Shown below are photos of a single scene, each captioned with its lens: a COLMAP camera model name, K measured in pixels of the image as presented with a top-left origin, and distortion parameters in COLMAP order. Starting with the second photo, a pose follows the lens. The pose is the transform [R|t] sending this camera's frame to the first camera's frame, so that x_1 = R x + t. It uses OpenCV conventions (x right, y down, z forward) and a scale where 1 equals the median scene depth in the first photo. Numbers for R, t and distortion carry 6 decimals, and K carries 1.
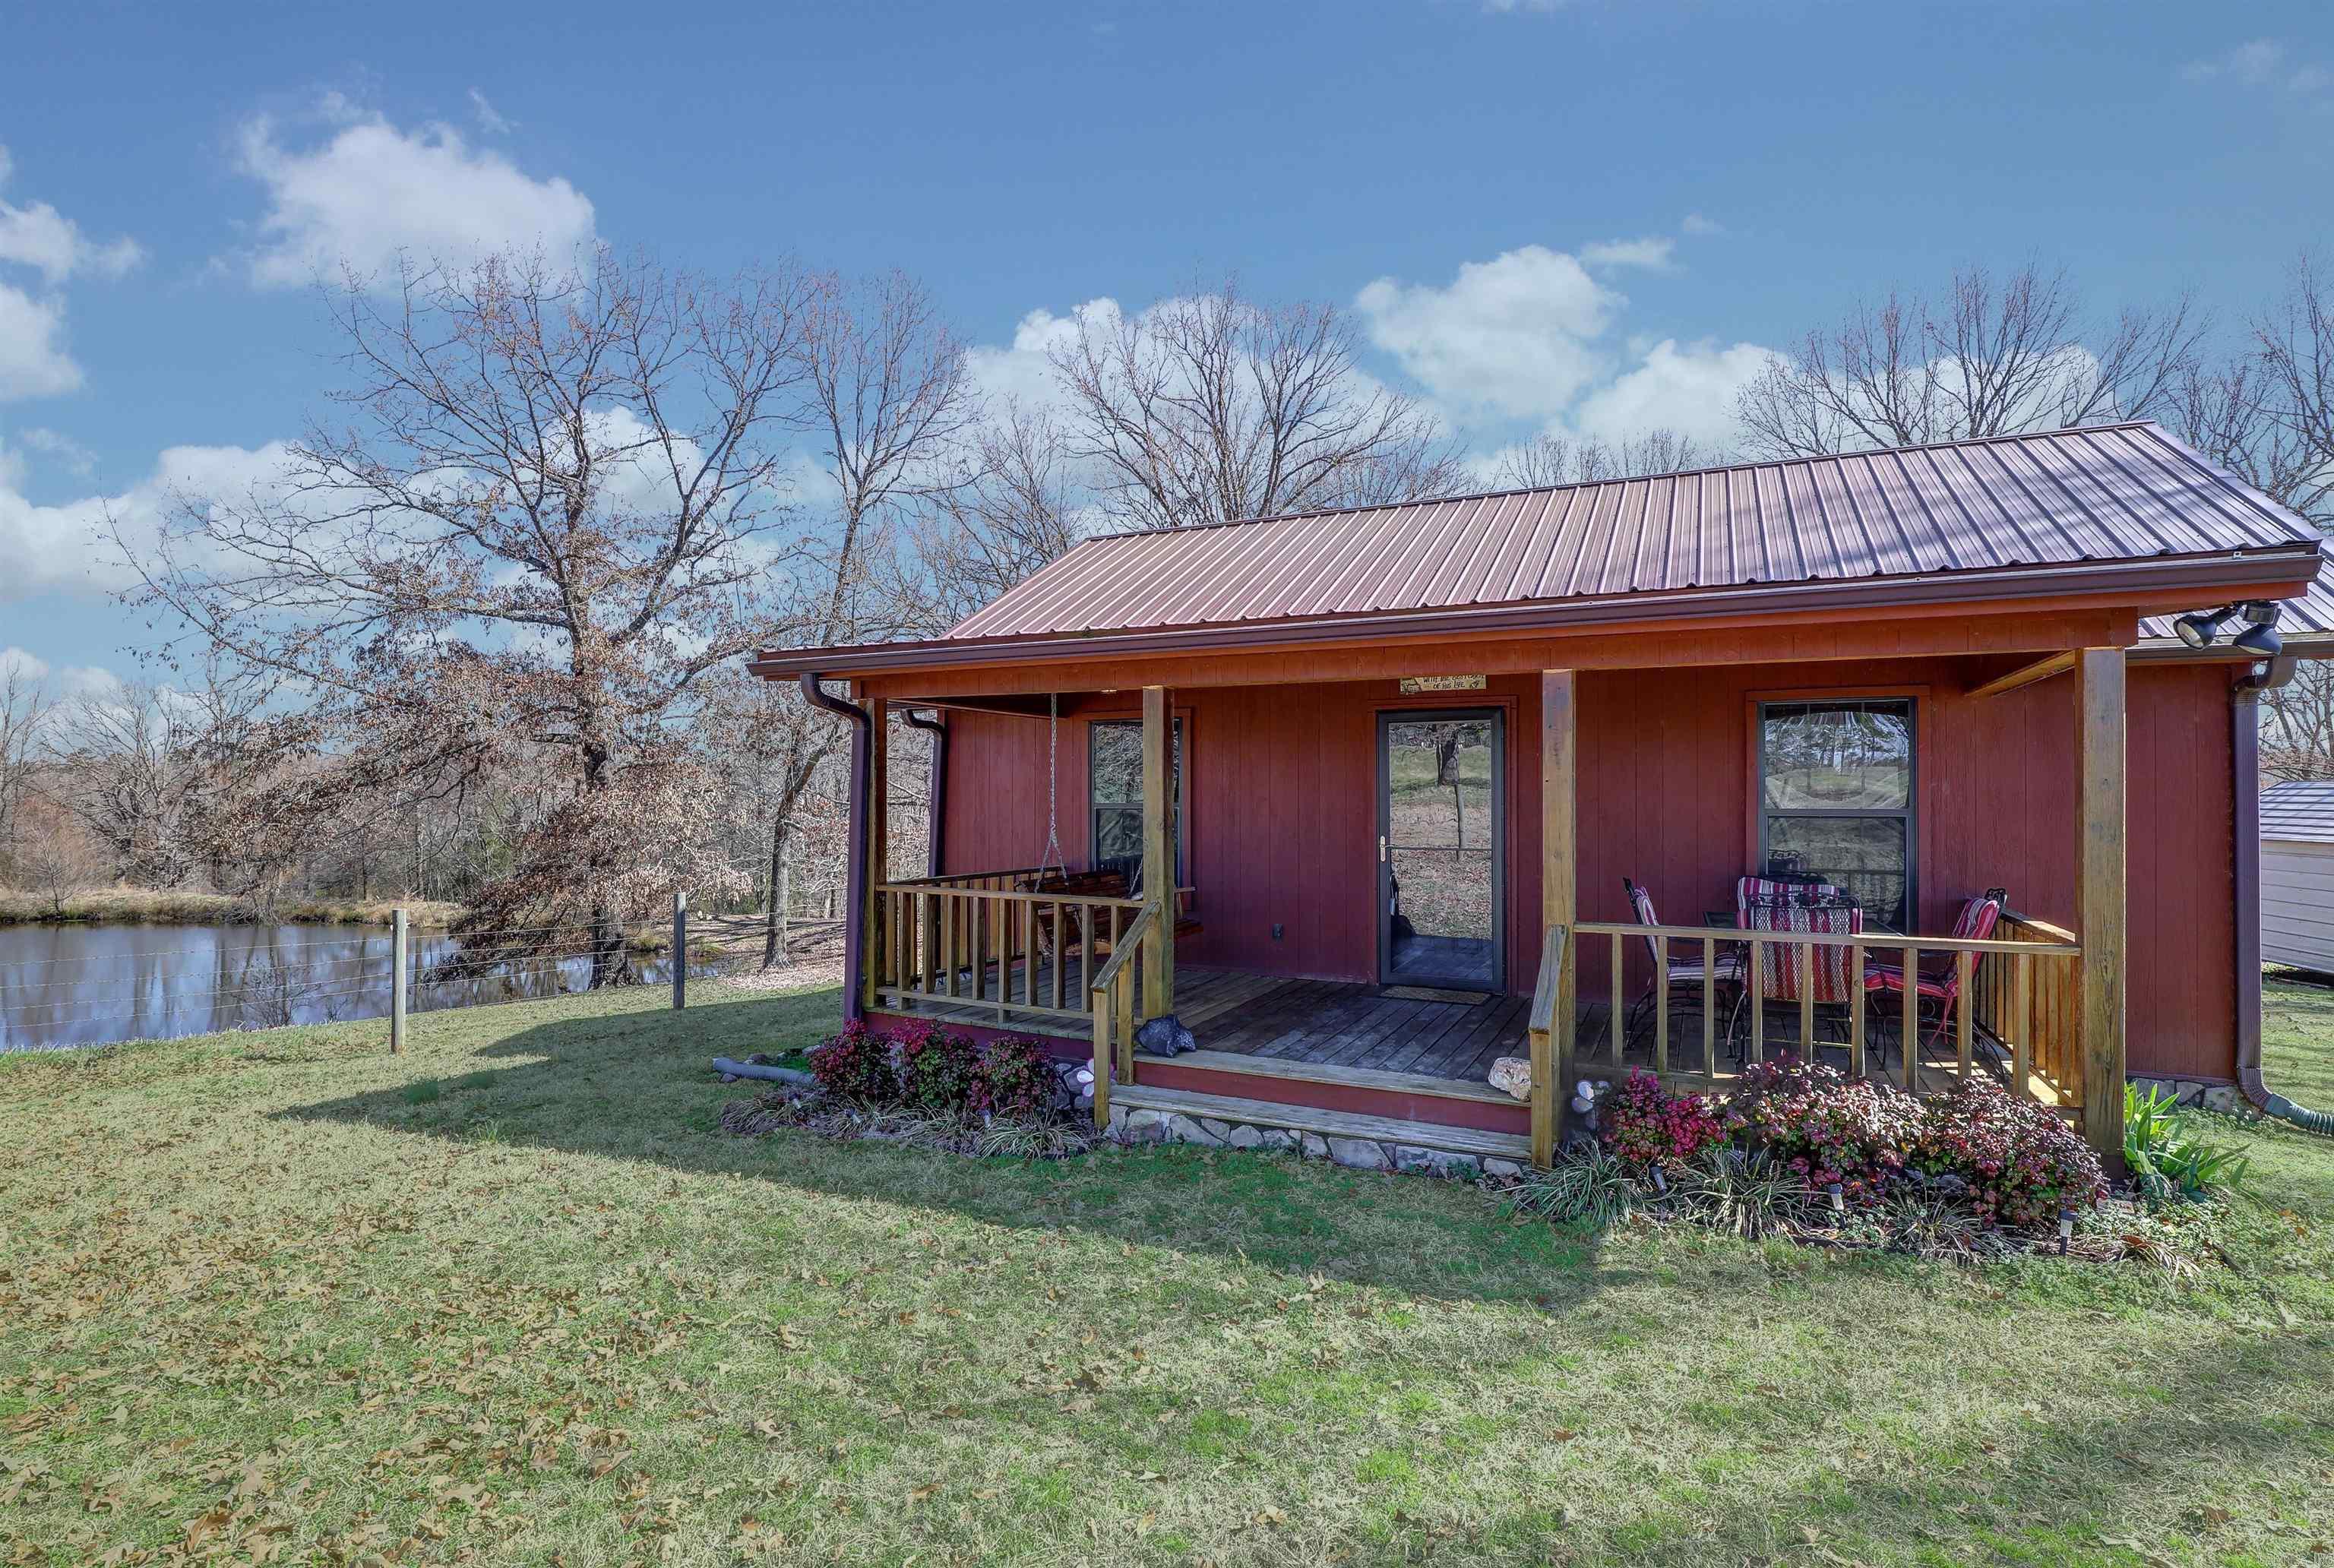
lens RADIAL K [[1100.6, 0, 1165.1], [0, 1100.6, 790.4], [0, 0, 1]] dist [-0.038162, 0.007377]
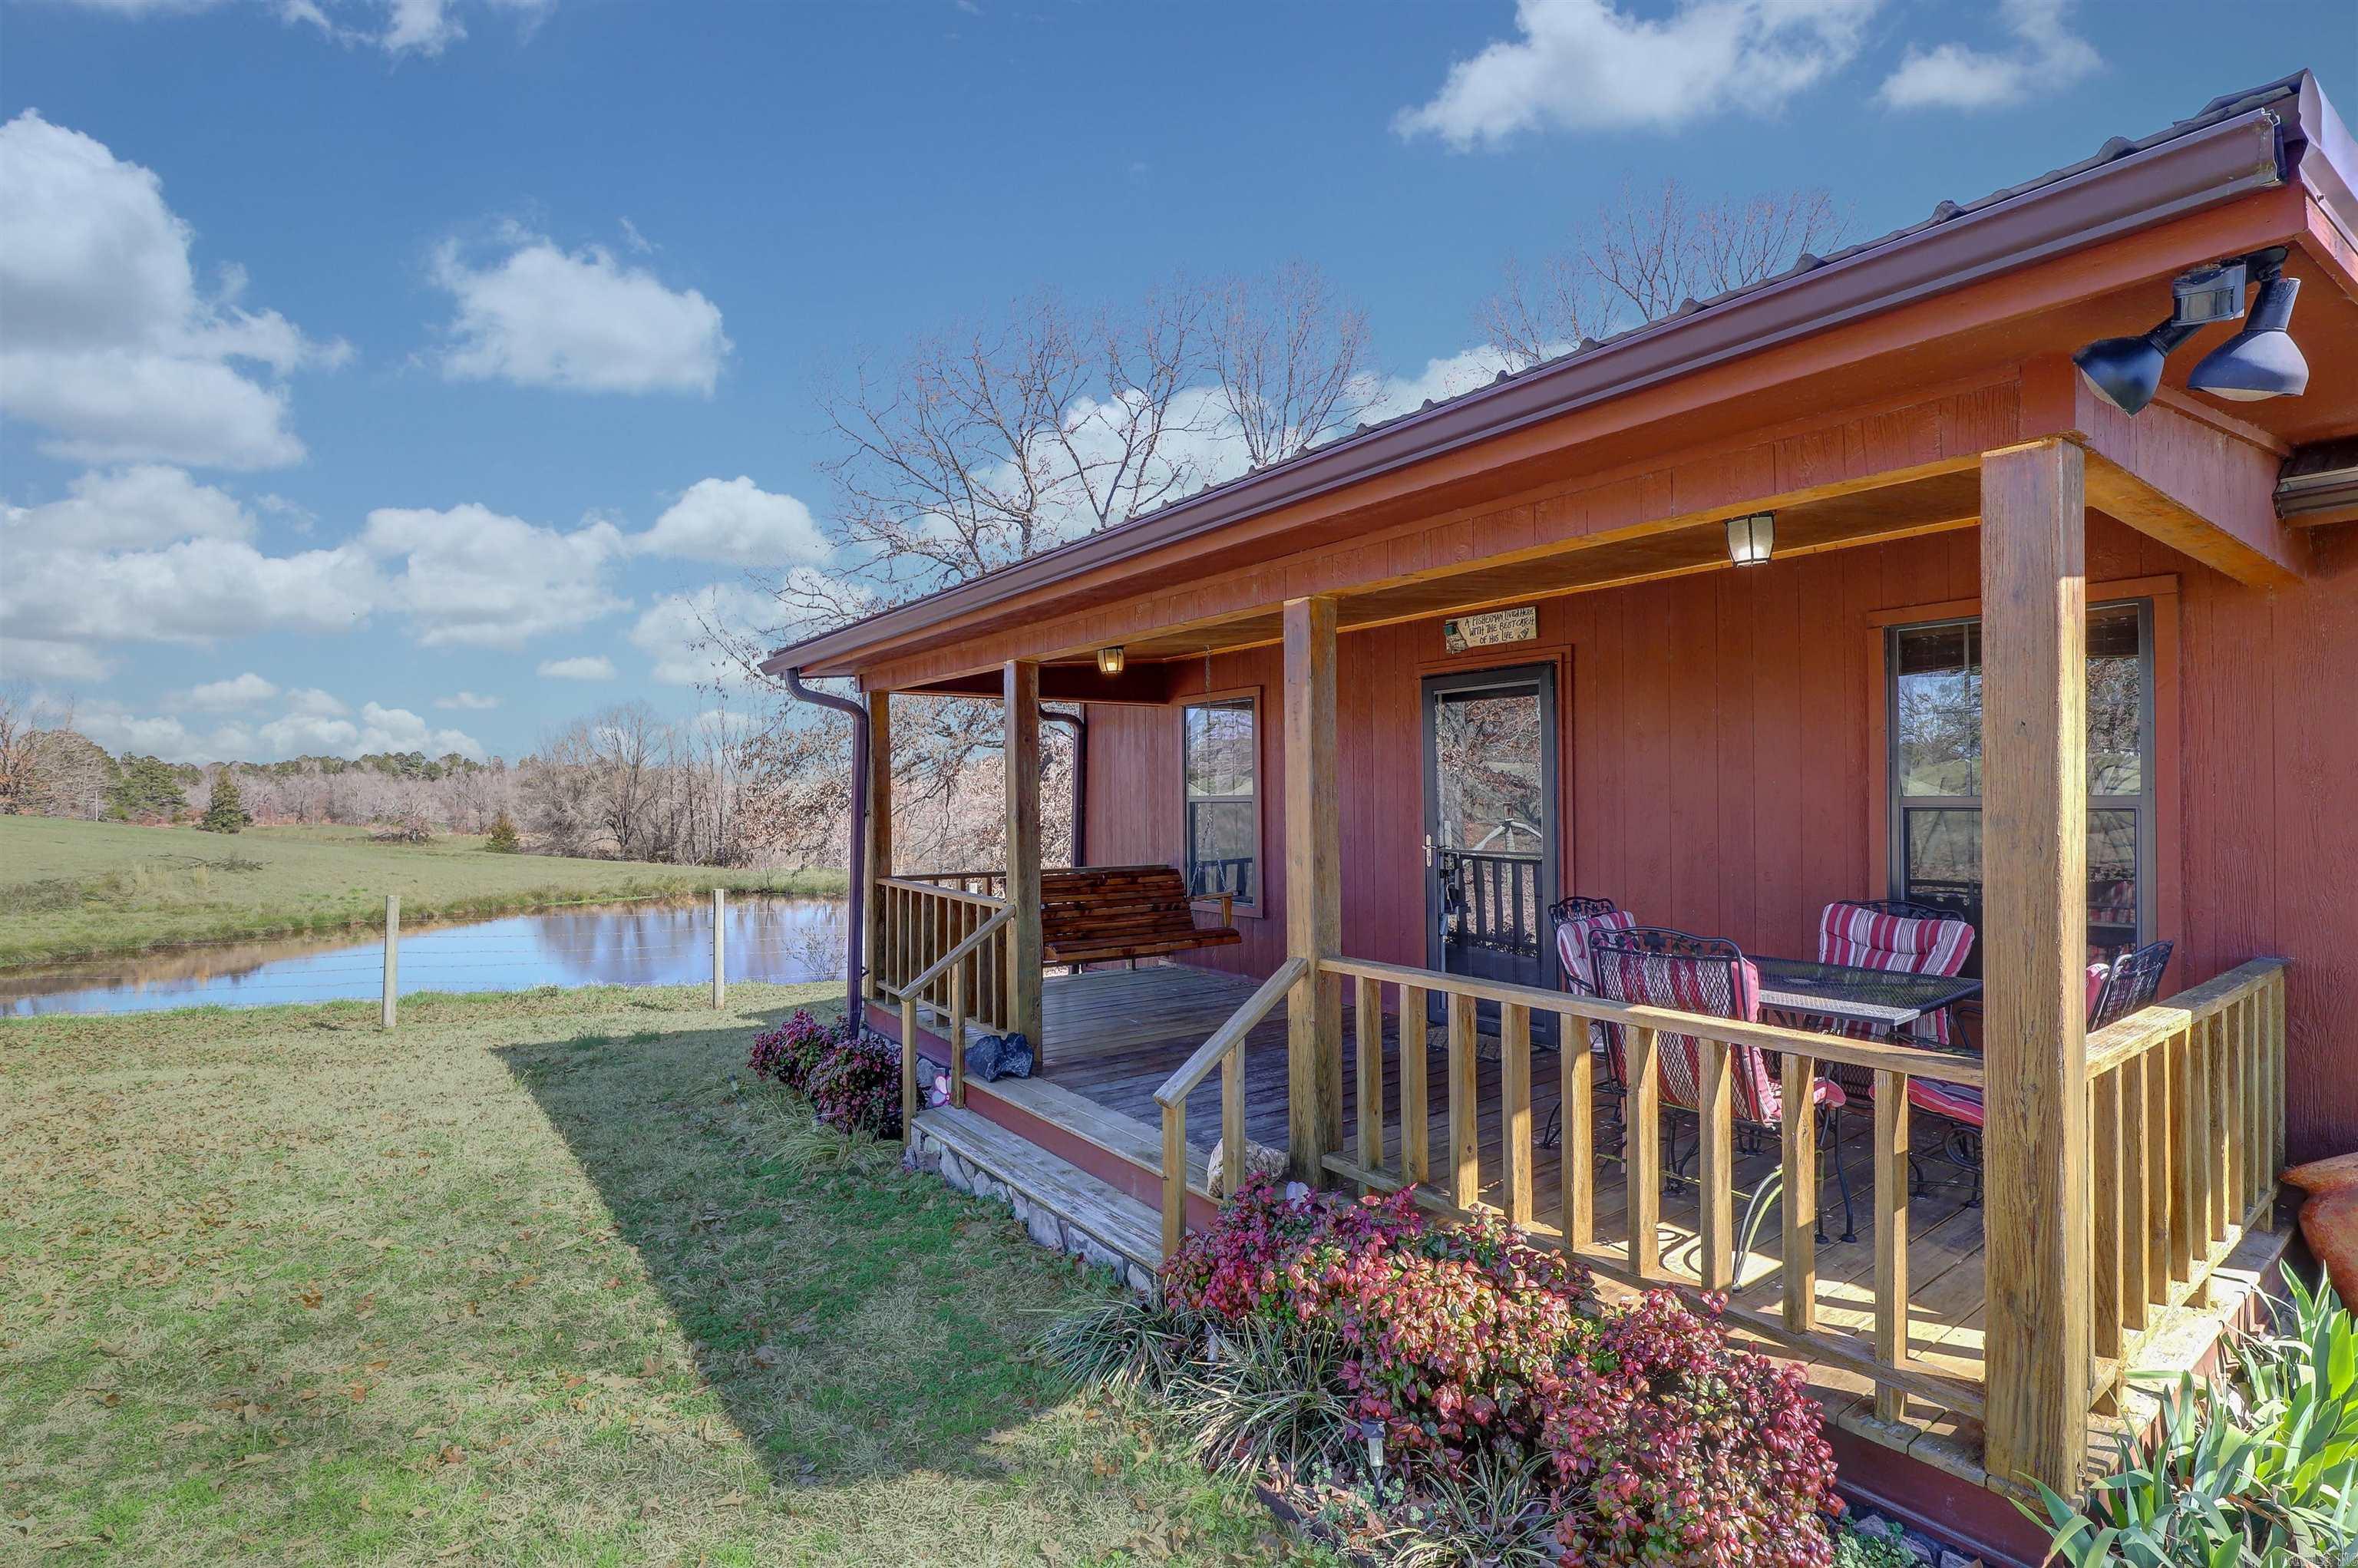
lens RADIAL K [[1112.0, 0, 1216.1], [0, 1112.0, 792.4], [0, 0, 1]] dist [-0.038162, 0.007377]
pose [[0.888853, -0.007161, -0.458137, 0.616104], [0.008159, 0.999967, 0.000200, 0.013713], [0.458120, -0.003916, 0.888882, 0.318721]]
